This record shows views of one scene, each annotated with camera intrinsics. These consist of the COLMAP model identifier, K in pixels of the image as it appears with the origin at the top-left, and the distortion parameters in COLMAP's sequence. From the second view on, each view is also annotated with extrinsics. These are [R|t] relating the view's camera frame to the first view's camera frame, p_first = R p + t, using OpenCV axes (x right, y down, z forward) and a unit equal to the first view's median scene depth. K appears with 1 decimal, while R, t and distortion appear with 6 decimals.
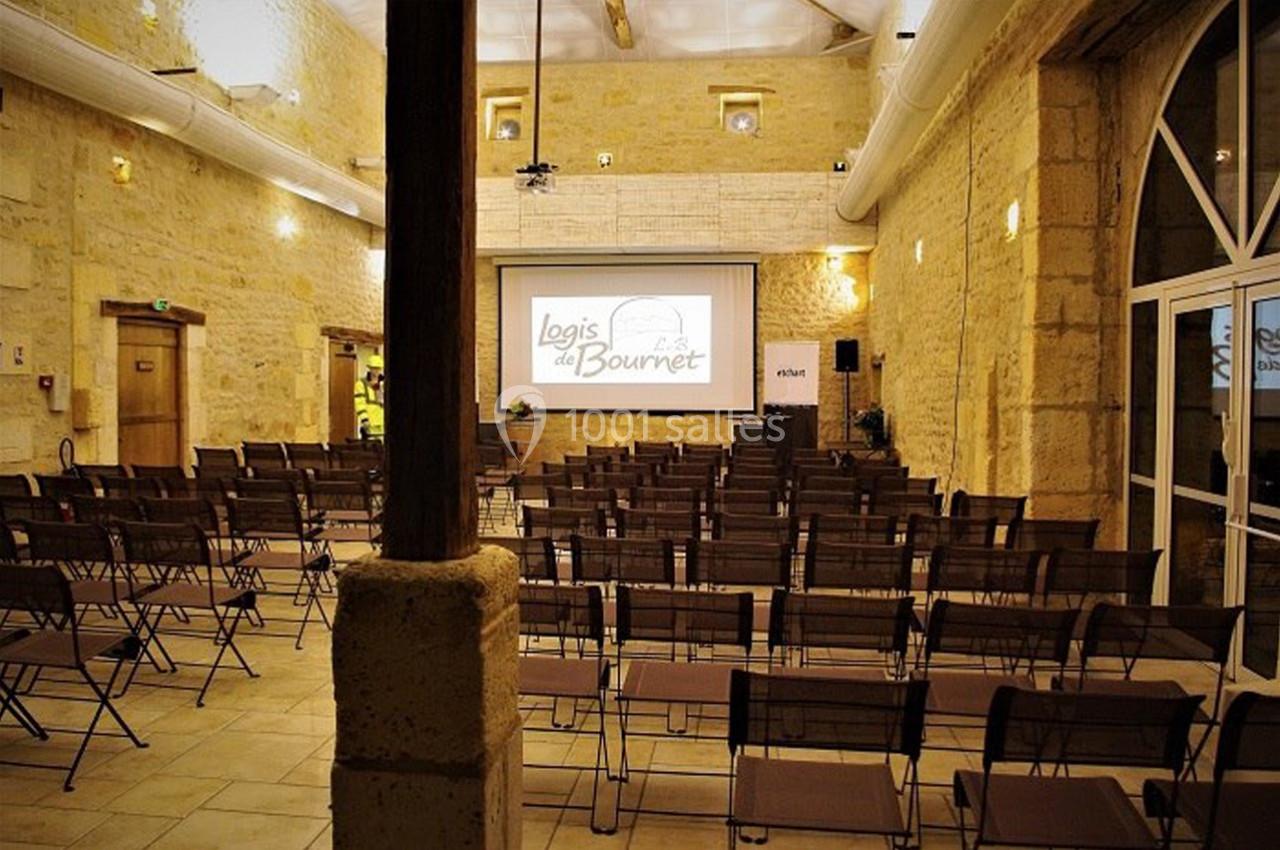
lens RADIAL K [[1005.5, 0, 606.6], [0, 1005.5, 396.1], [0, 0, 1]] dist [-0.063951, -0.013806]
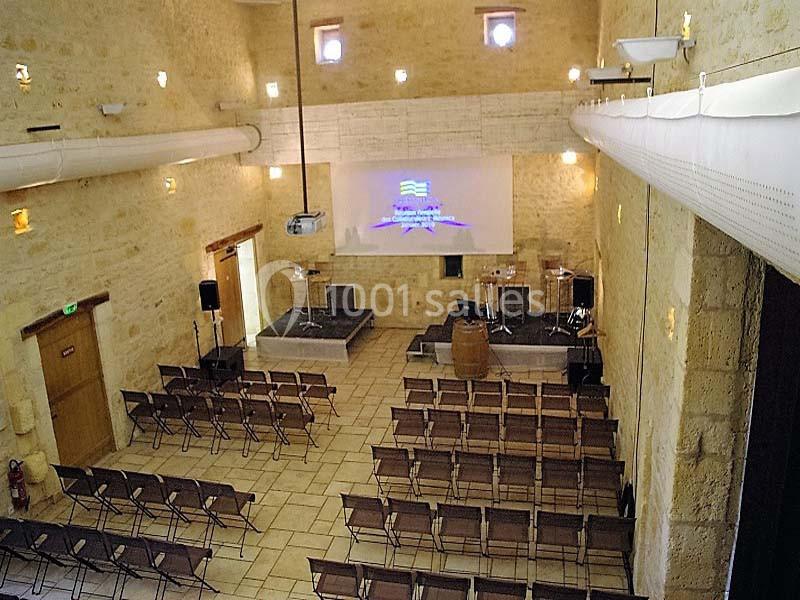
lens RADIAL K [[635.1, 0, 397.5], [0, 635.1, 290.9], [0, 0, 1]] dist [-0.064553, 0.012125]
pose [[0.992873, -0.061099, -0.102320, 0.088502], [0.085175, 0.964316, 0.250680, -0.234761], [0.083353, -0.257609, 0.962647, 0.139356]]
